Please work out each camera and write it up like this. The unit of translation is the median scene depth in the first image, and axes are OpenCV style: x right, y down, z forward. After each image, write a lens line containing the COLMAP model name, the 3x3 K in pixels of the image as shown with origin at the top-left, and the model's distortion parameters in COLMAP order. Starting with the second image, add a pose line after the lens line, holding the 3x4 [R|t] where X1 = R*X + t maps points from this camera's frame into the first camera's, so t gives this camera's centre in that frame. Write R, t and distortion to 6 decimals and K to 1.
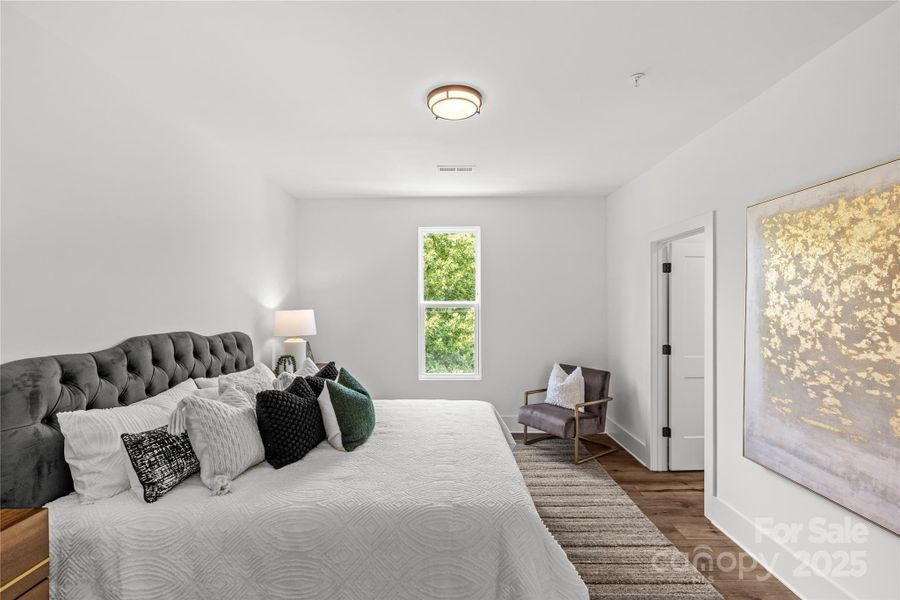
lens RADIAL K [[397.7, 0, 450.0], [0, 397.7, 300.0], [0, 0, 1]] dist [0.004211, 0.000223]
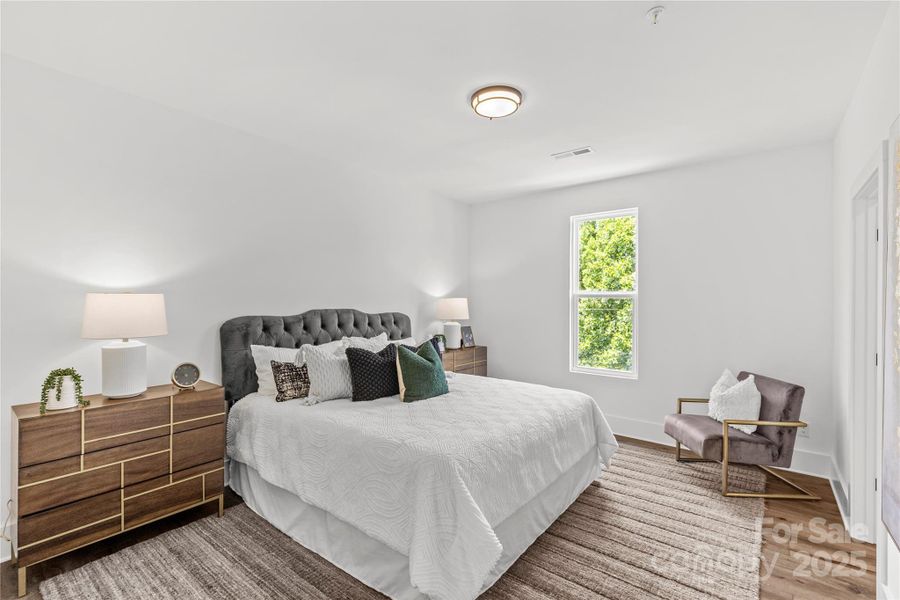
lens RADIAL K [[402.3, 0, 446.8], [0, 402.3, 301.5], [0, 0, 1]] dist [0.003742, 0.000171]
pose [[0.782122, 0.006232, -0.623094, 0.487277], [-0.002512, 0.999973, 0.006849, 0.037490], [0.623120, -0.003792, 0.782117, 0.060765]]
